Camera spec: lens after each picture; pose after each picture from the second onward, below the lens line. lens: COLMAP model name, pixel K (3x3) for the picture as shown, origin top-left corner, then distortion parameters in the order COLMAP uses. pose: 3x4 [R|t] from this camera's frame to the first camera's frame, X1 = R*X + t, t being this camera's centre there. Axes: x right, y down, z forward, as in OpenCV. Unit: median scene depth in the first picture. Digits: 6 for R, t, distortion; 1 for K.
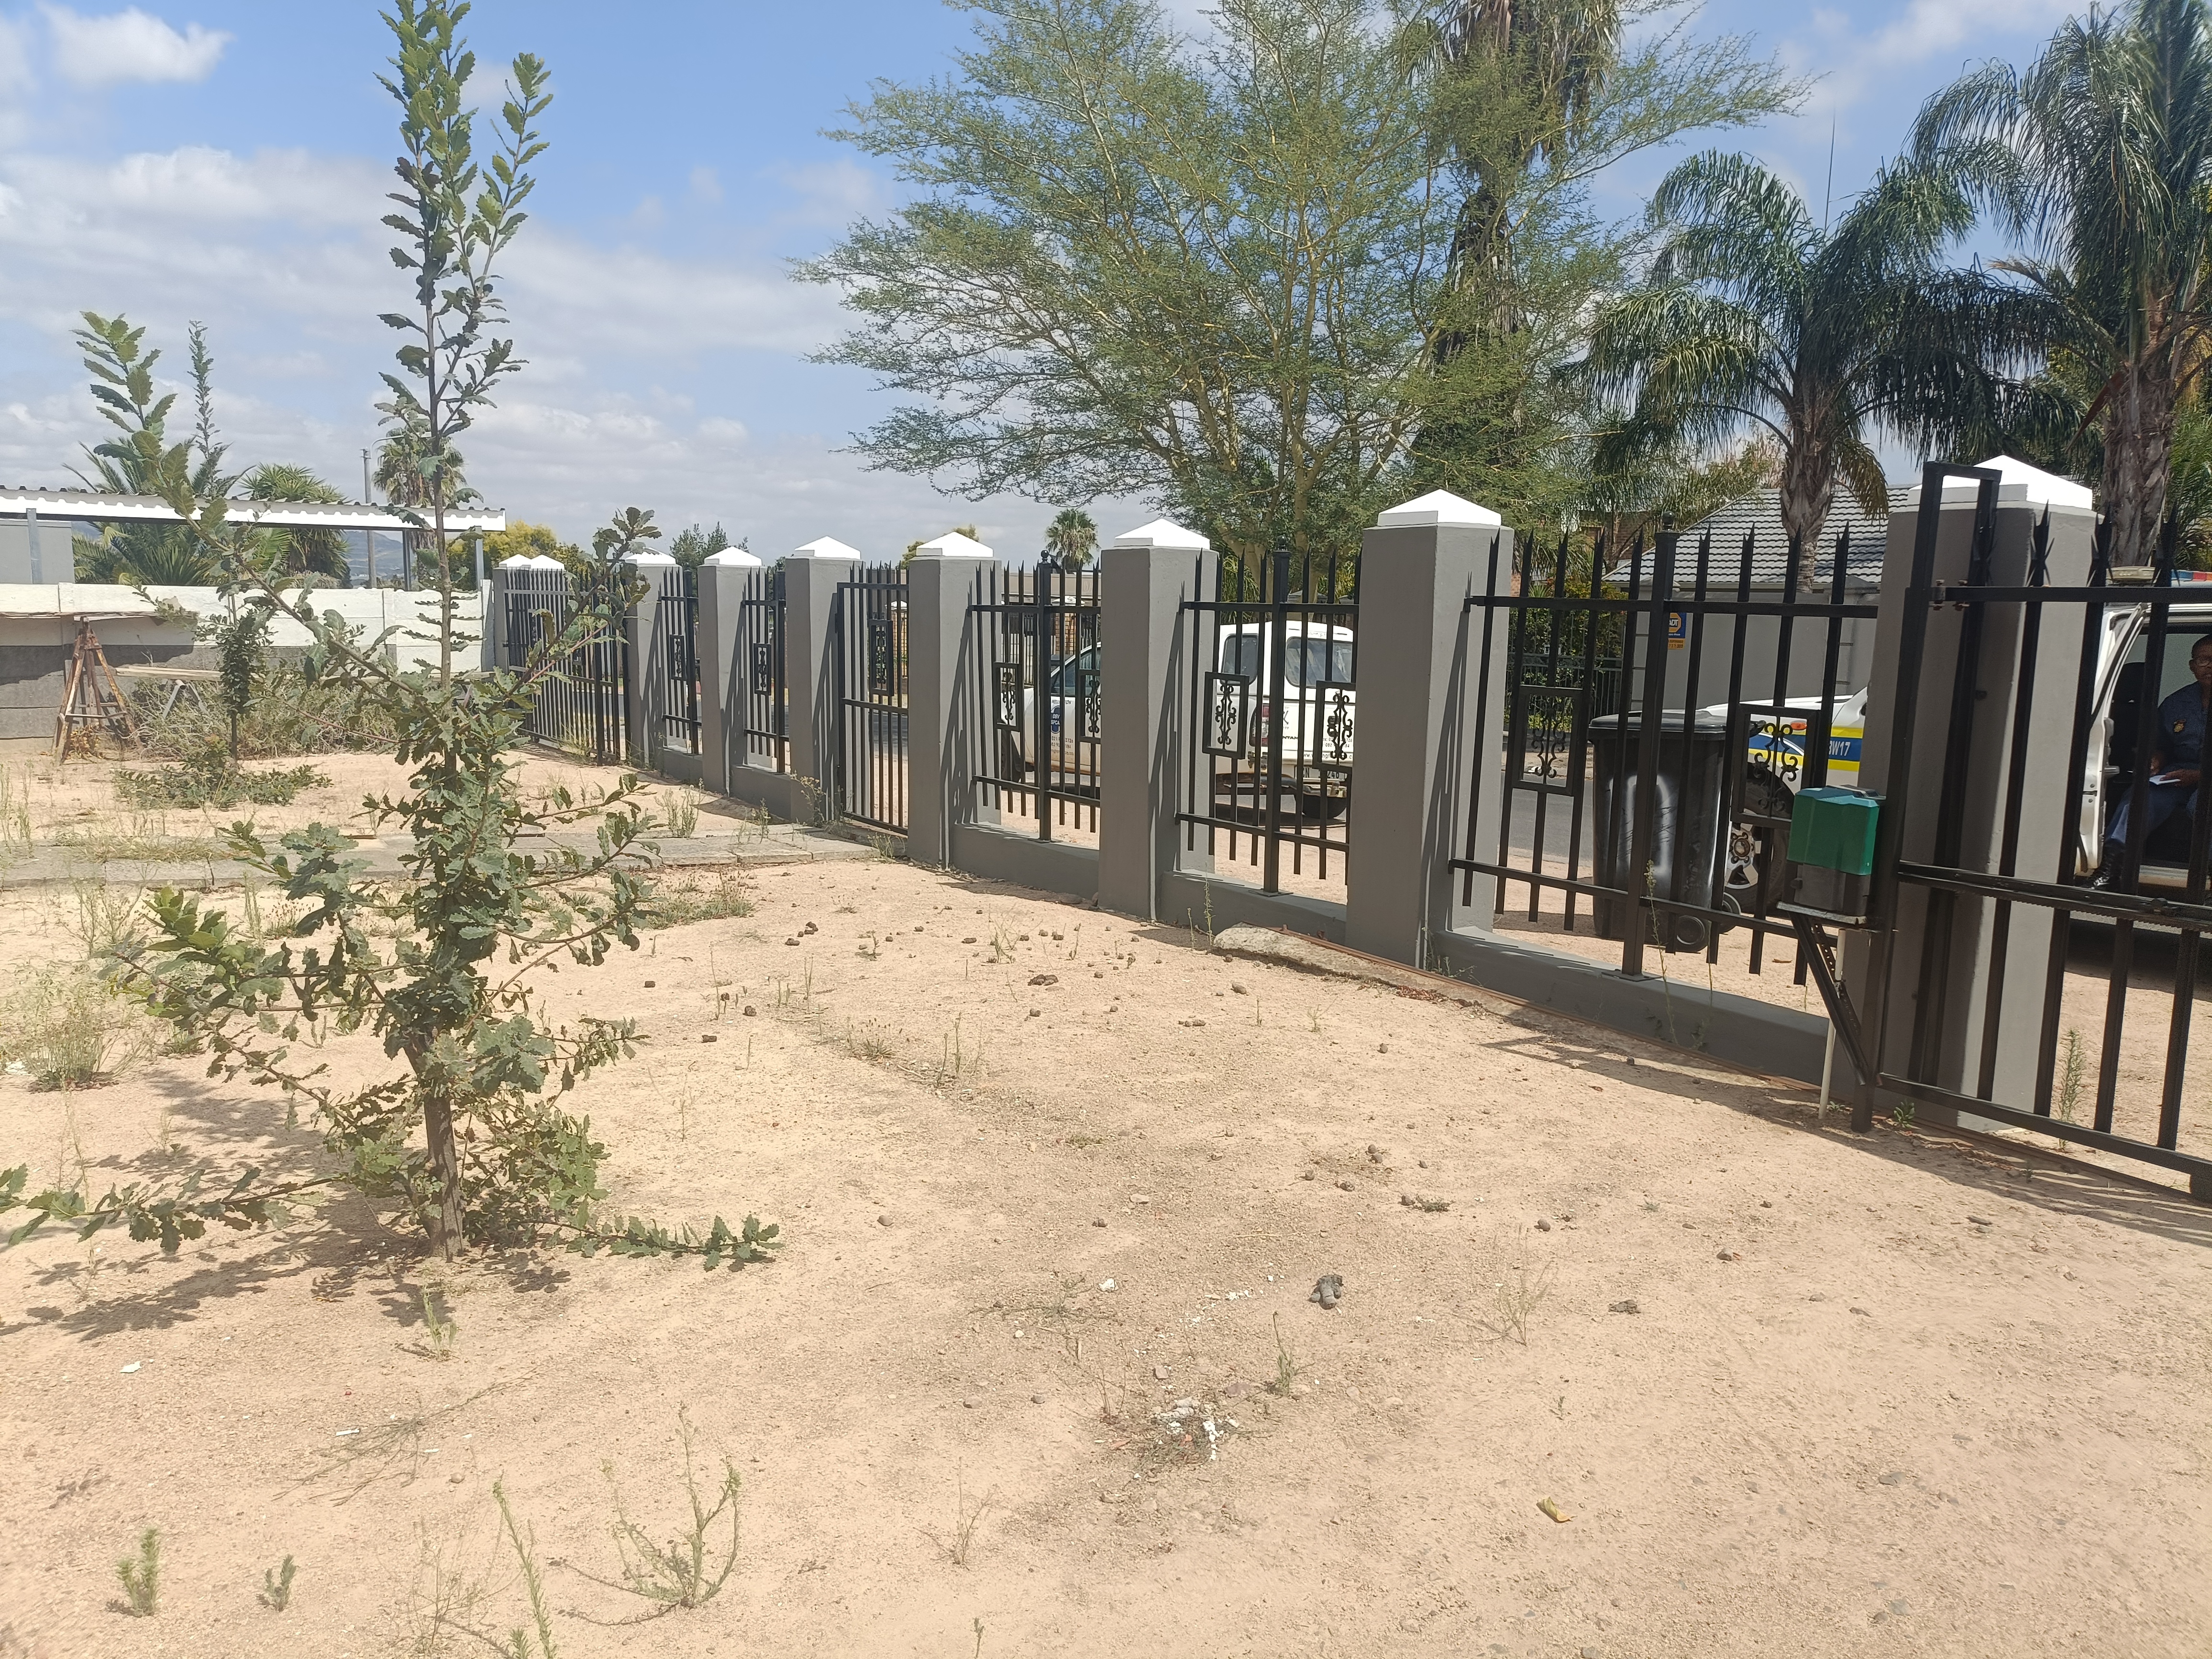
lens RADIAL K [[1614.2, 0, 1108.0], [0, 1614.2, 863.0], [0, 0, 1]] dist [0.047088, -0.035966]
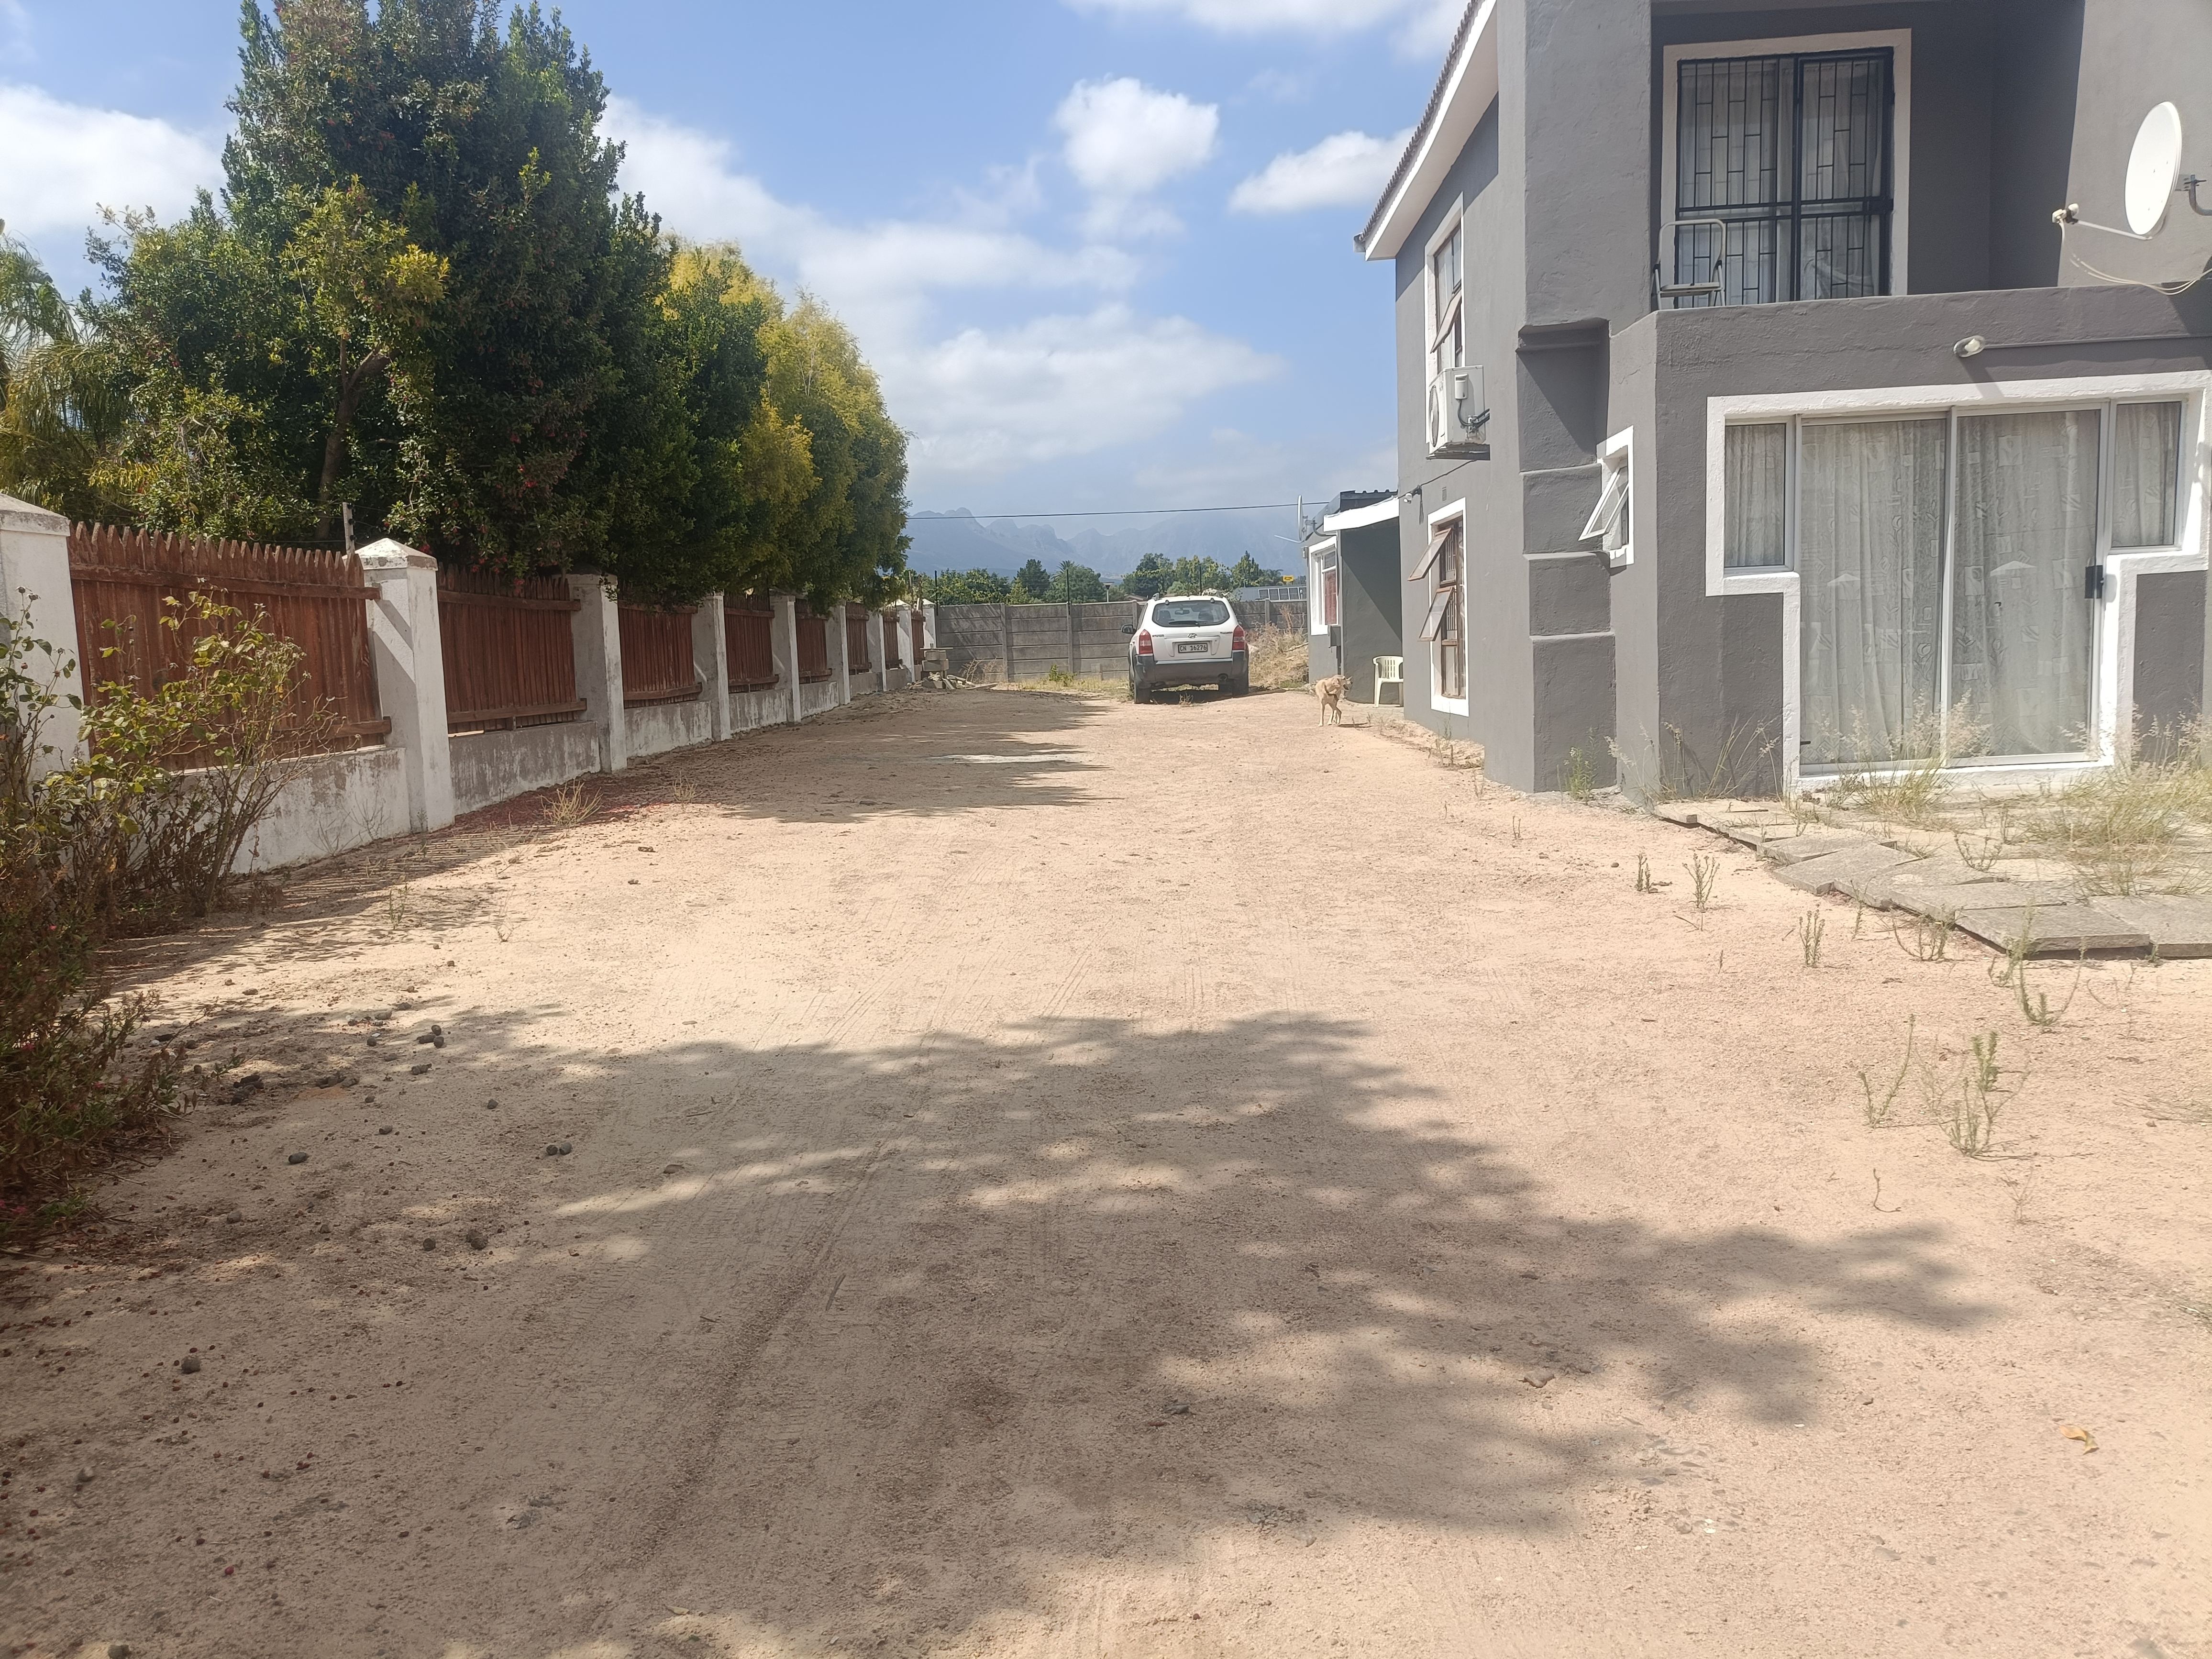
lens RADIAL K [[1614.2, 0, 1108.0], [0, 1614.2, 863.0], [0, 0, 1]] dist [0.047088, -0.035966]
pose [[-0.558332, 0.117860, -0.821203, 0.871858], [-0.099606, 0.973174, 0.207393, -0.043402], [0.823617, 0.197591, -0.531614, 0.635140]]
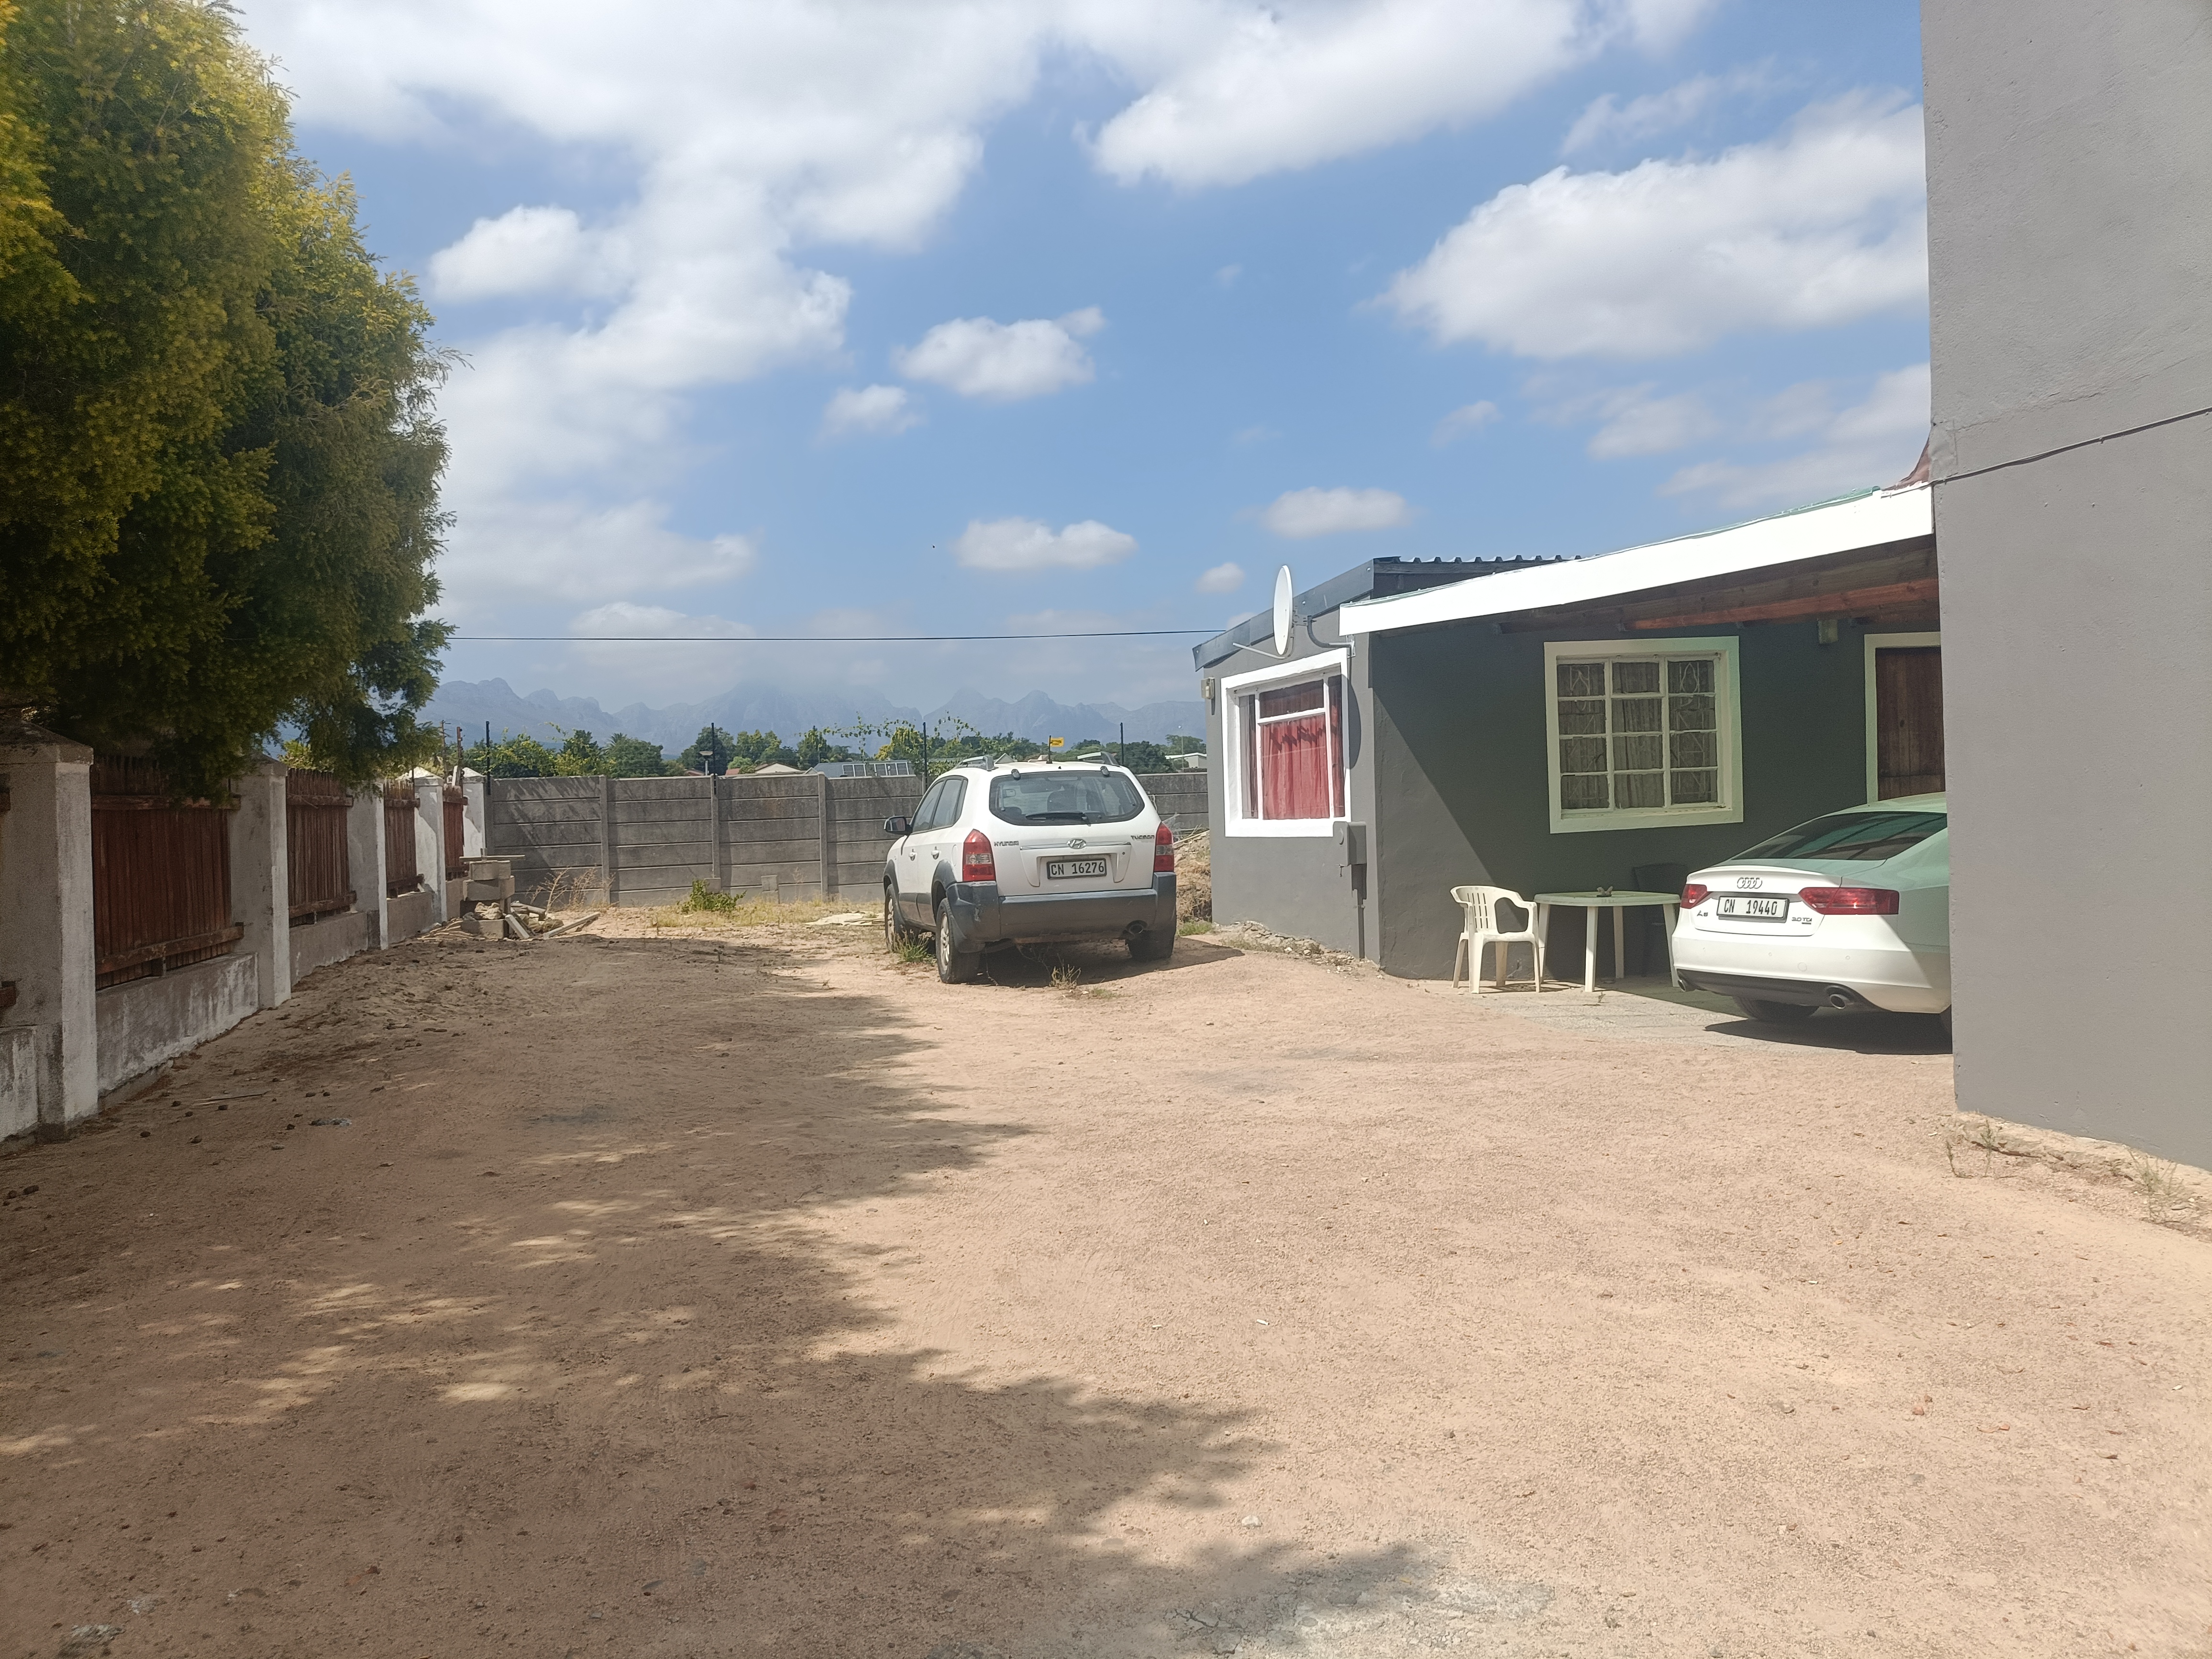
lens RADIAL K [[1619.4, 0, 1104.0], [0, 1619.4, 898.3], [0, 0, 1]] dist [-0.001335, 0.001021]
pose [[-0.317108, 0.052244, -0.946949, -1.346788], [-0.115940, 0.988857, 0.093381, 0.146707], [0.941276, 0.139401, -0.307518, -1.278869]]
